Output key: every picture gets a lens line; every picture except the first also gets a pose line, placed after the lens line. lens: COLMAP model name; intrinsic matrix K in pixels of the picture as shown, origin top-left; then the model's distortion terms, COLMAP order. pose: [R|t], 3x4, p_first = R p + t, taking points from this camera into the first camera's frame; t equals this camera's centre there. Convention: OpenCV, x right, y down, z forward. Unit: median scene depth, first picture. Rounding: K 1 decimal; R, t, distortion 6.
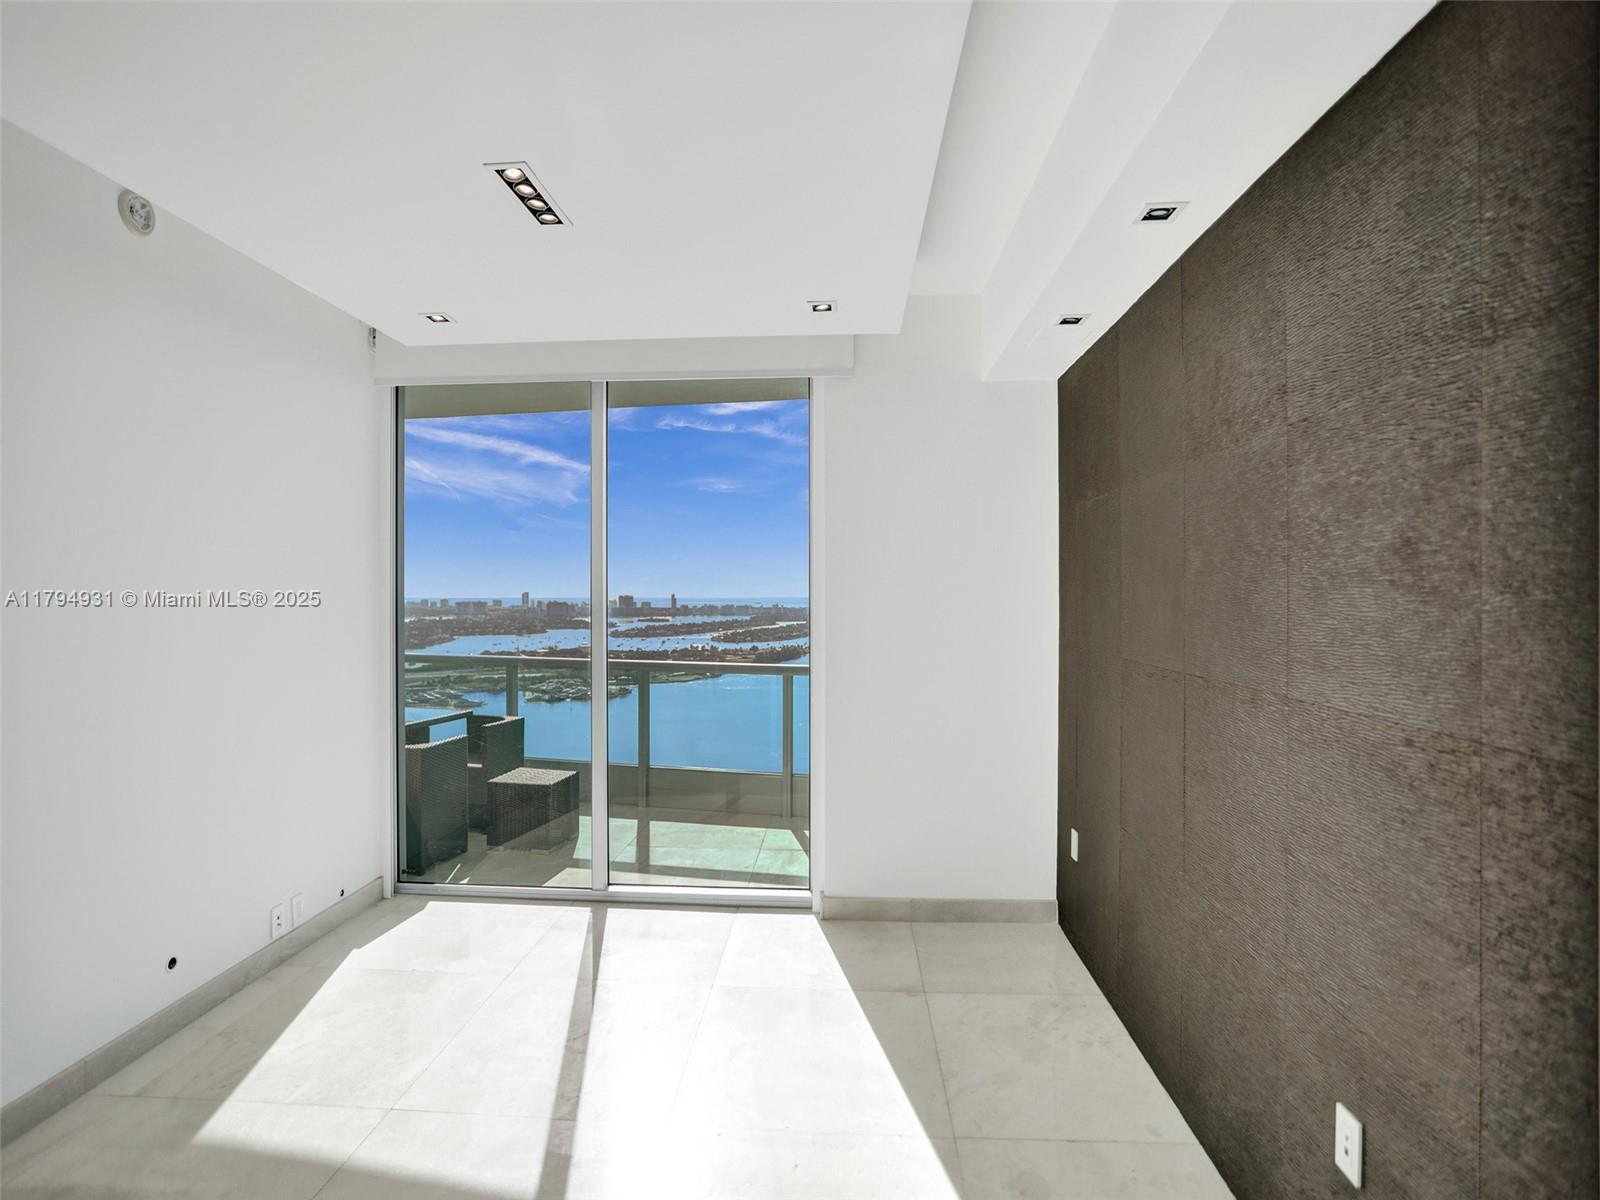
lens RADIAL K [[795.8, 0, 807.0], [0, 795.8, 589.2], [0, 0, 1]] dist [-0.041114, 0.018174]
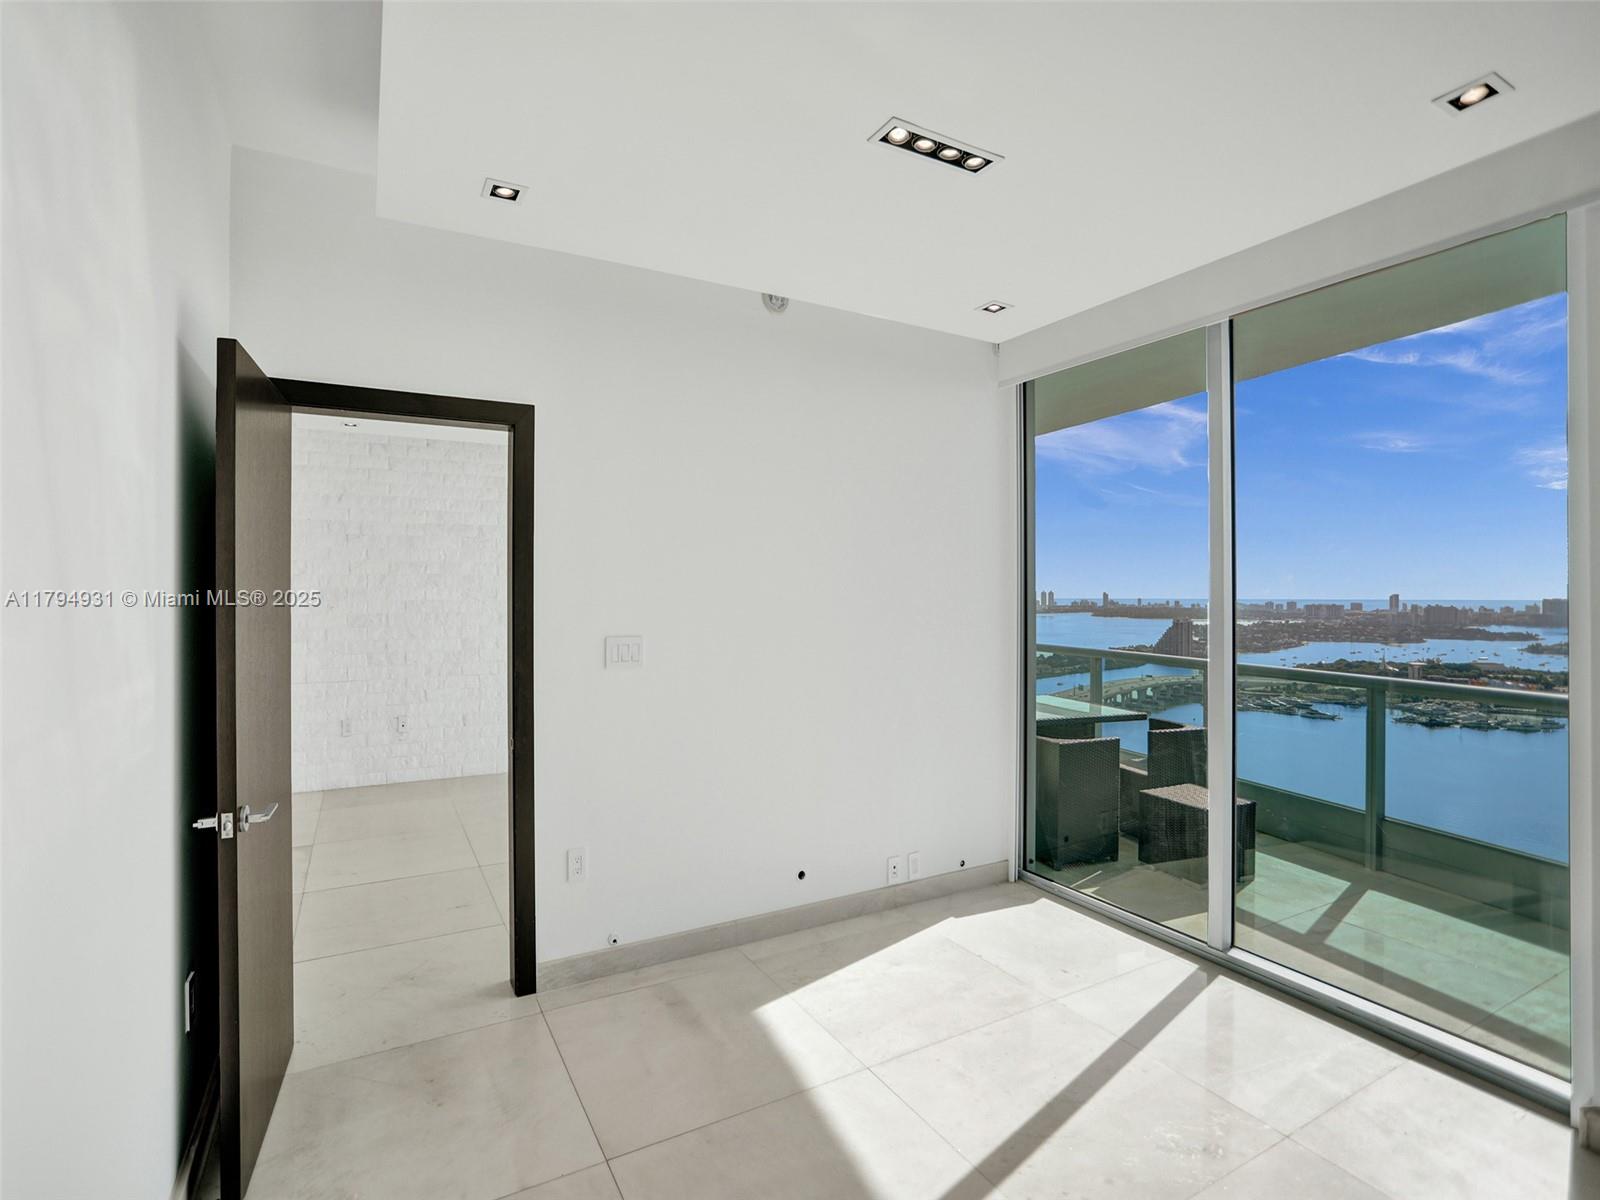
lens RADIAL K [[795.8, 0, 799.2], [0, 795.8, 585.5], [0, 0, 1]] dist [-0.041114, 0.018174]
pose [[0.543513, -0.008120, -0.839362, 0.133707], [0.002469, 0.999964, -0.008075, 0.009376], [0.839397, 0.002316, 0.543514, 0.146214]]
